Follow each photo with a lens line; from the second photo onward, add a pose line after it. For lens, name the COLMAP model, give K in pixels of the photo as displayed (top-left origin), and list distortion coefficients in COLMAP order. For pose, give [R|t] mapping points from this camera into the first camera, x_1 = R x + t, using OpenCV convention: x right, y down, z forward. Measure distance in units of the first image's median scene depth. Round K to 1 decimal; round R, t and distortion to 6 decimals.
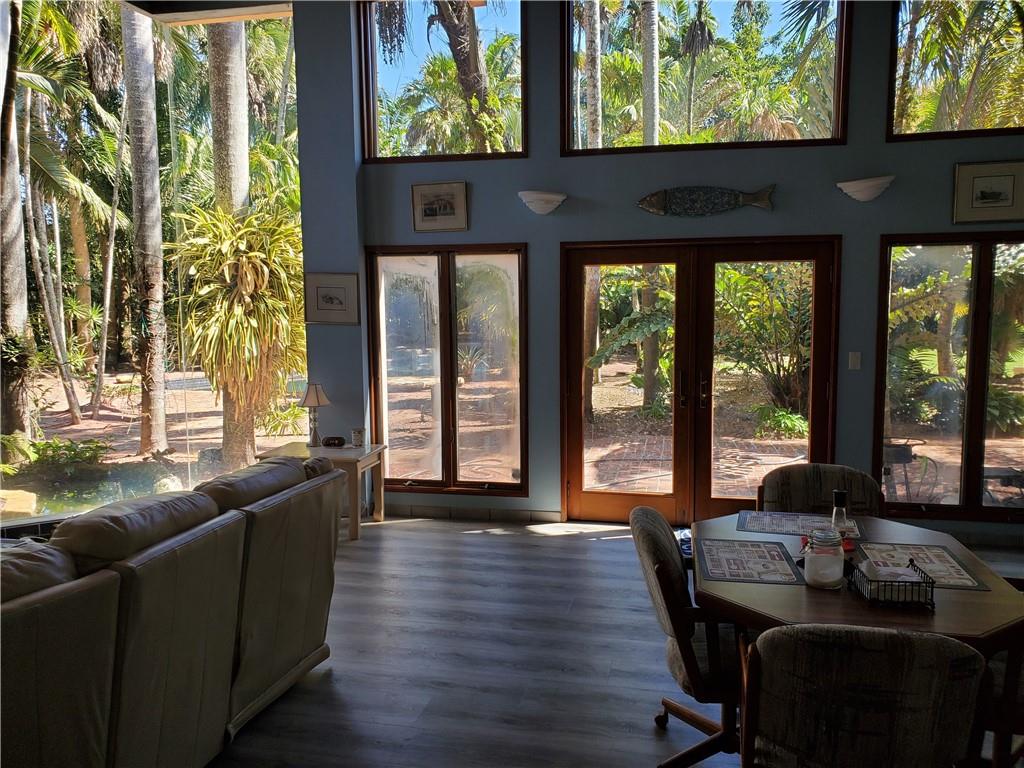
lens RADIAL K [[802.3, 0, 508.9], [0, 802.3, 389.8], [0, 0, 1]] dist [0.035717, -0.048969]
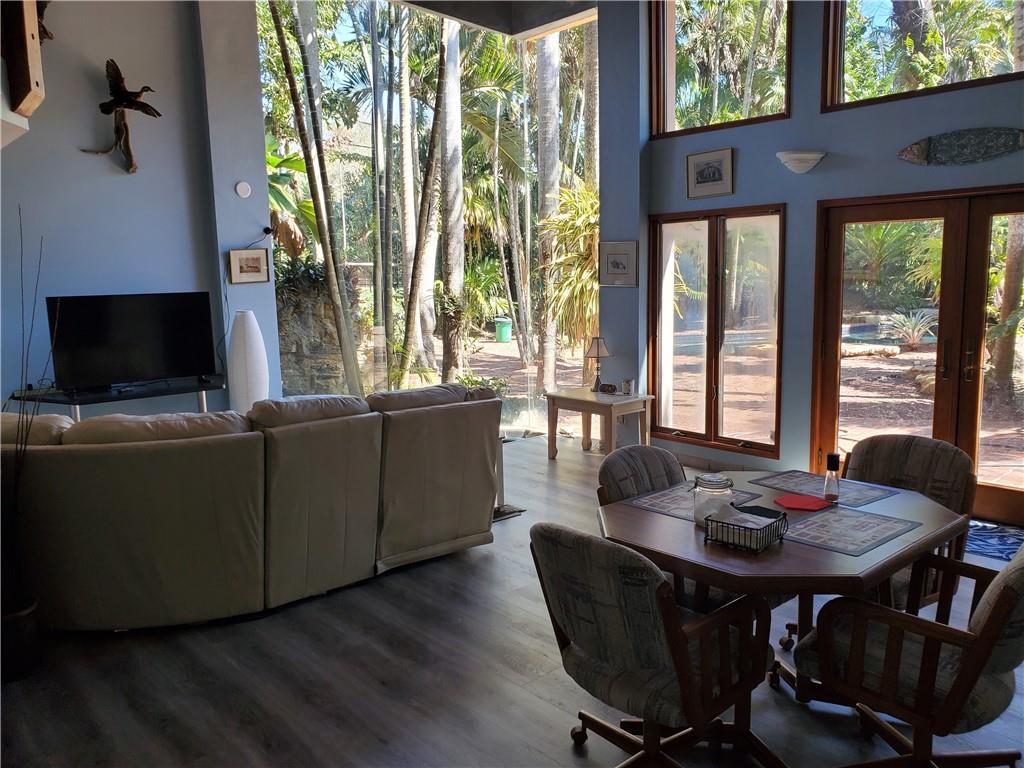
lens RADIAL K [[802.3, 0, 508.5], [0, 802.3, 385.0], [0, 0, 1]] dist [0.035717, -0.048969]
pose [[0.806591, 0.074135, -0.586443, 0.339833], [-0.052607, 0.997170, 0.053701, 0.005194], [0.588765, -0.012463, 0.808208, -0.012466]]
